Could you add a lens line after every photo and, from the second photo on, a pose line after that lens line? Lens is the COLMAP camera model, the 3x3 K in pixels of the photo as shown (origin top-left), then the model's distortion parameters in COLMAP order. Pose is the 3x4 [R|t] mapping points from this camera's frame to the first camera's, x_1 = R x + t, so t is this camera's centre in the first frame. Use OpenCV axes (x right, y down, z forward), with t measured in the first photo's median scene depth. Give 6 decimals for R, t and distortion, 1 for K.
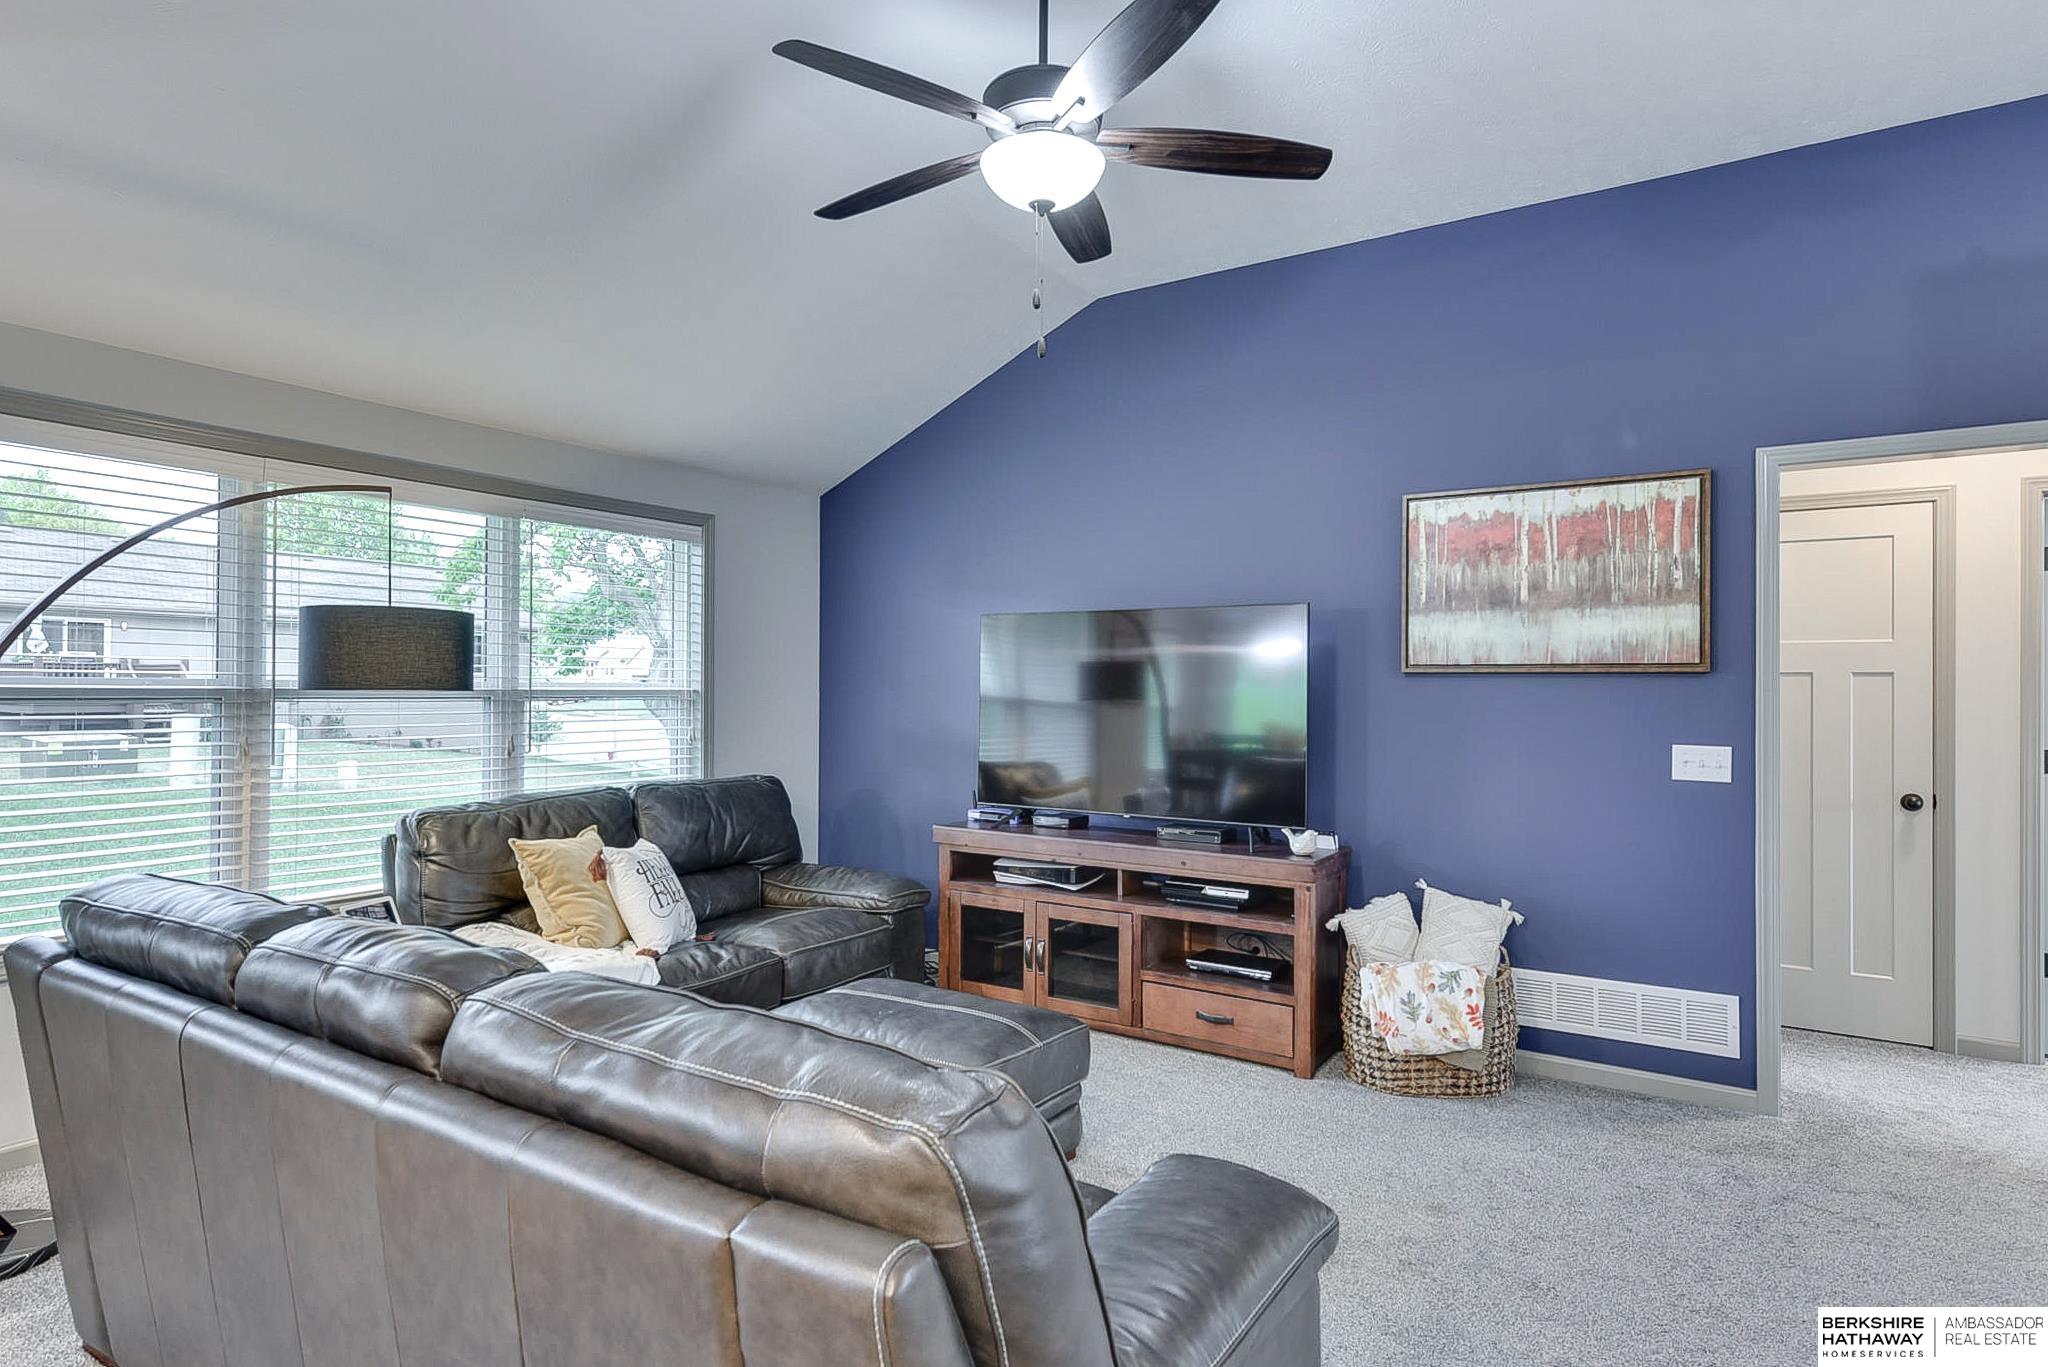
lens RADIAL K [[1093.0, 0, 1024.0], [0, 1093.0, 683.5], [0, 0, 1]] dist [0.001601, 0.000153]
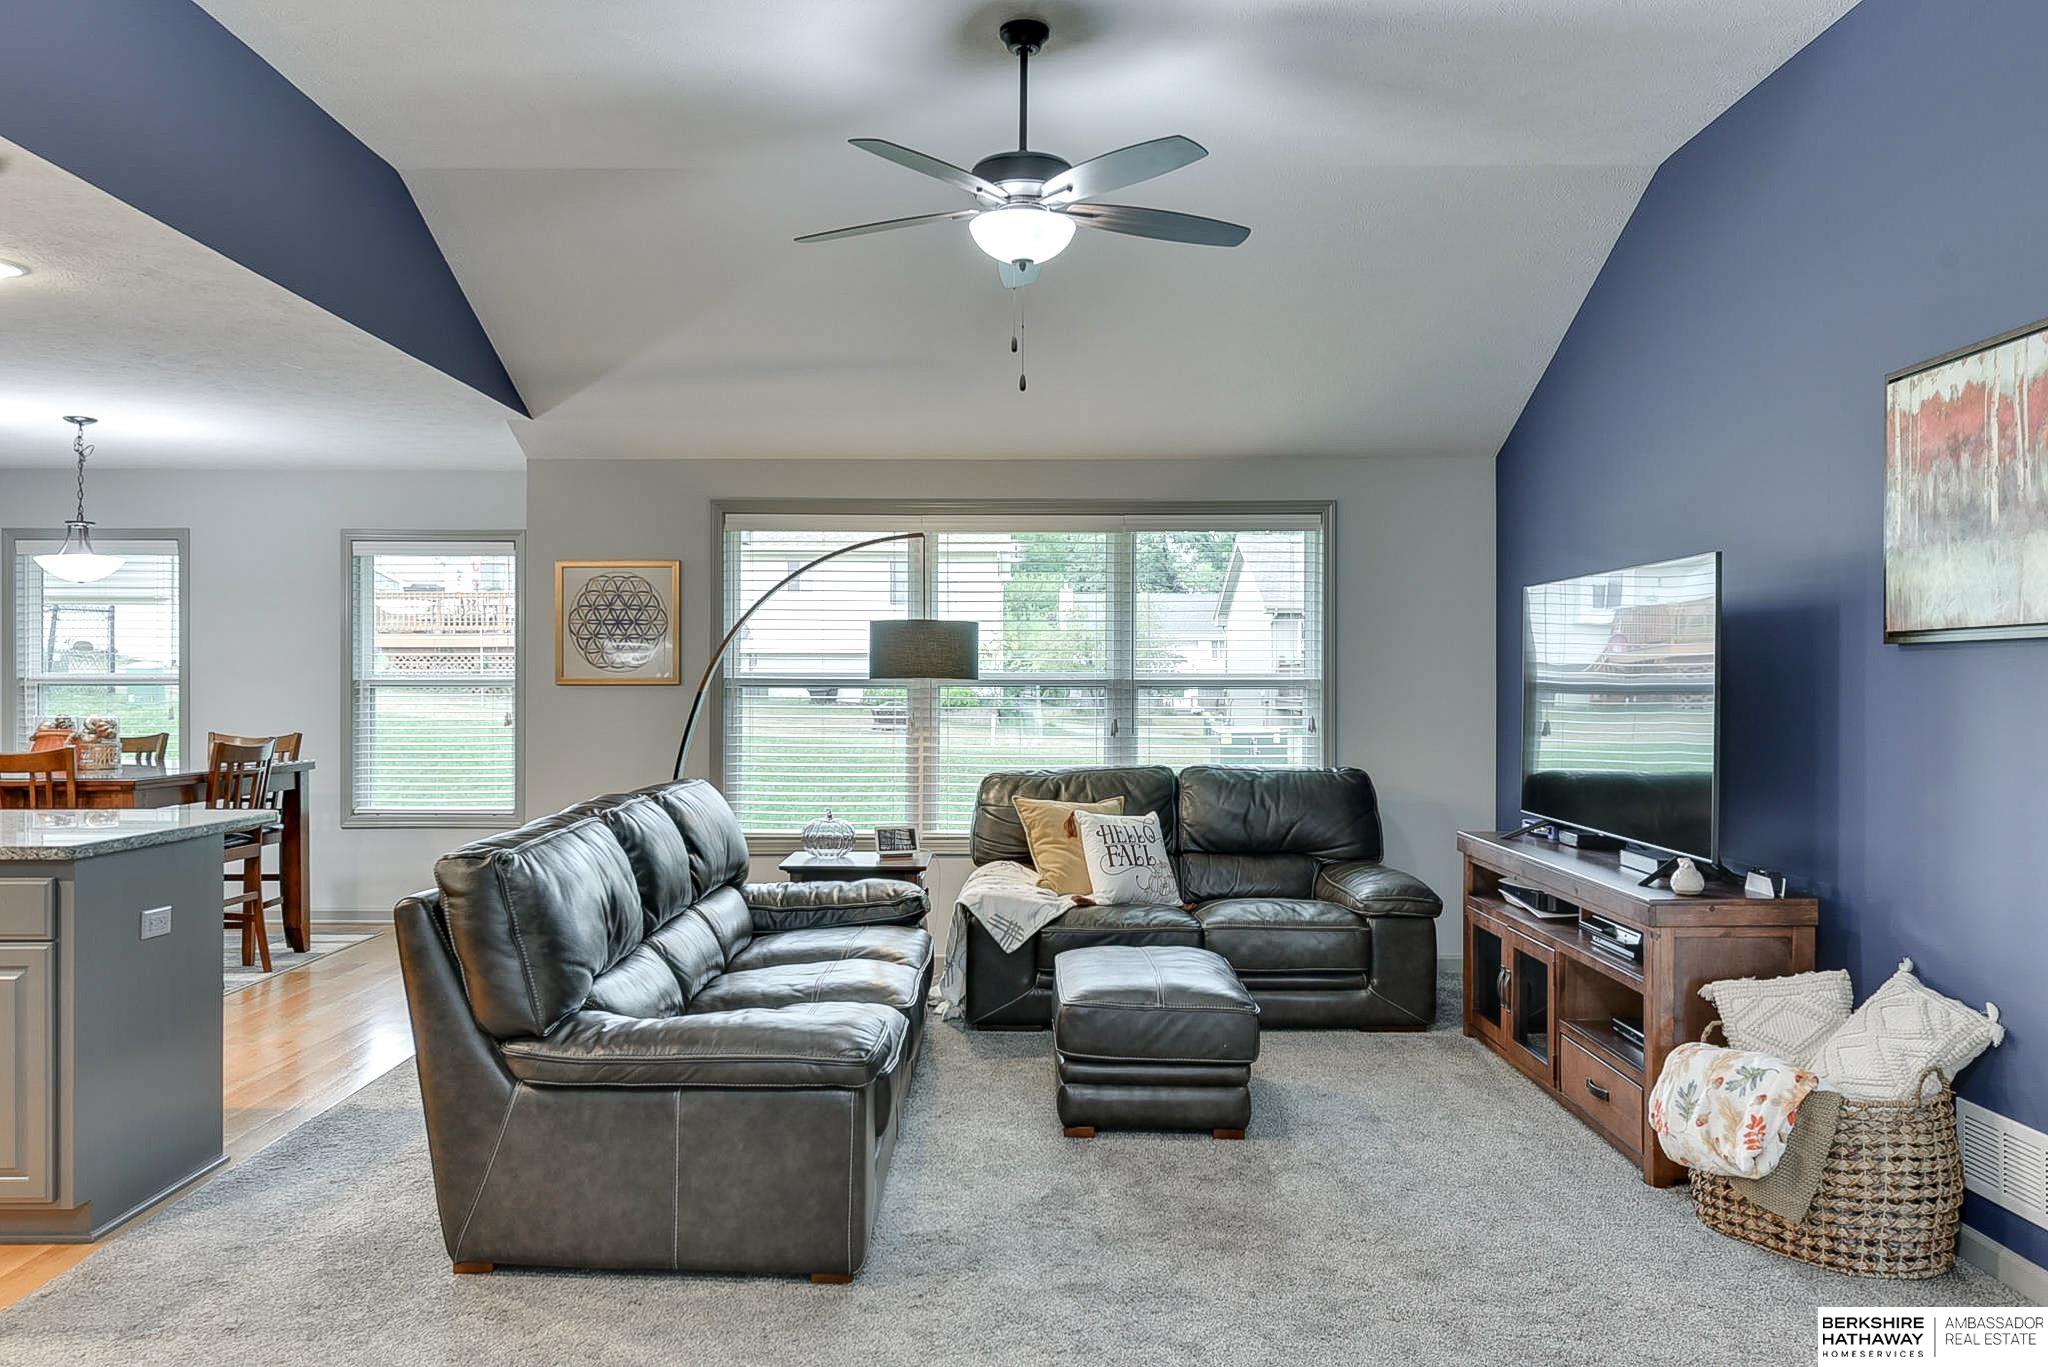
lens RADIAL K [[1440.9, 0, 1024.0], [0, 1440.9, 683.5], [0, 0, 1]] dist [0.002512, 0.002417]
pose [[0.543821, -0.004664, -0.839188, 0.843444], [0.003957, 0.999988, -0.002993, 0.015737], [0.839192, -0.001693, 0.543833, 0.093819]]
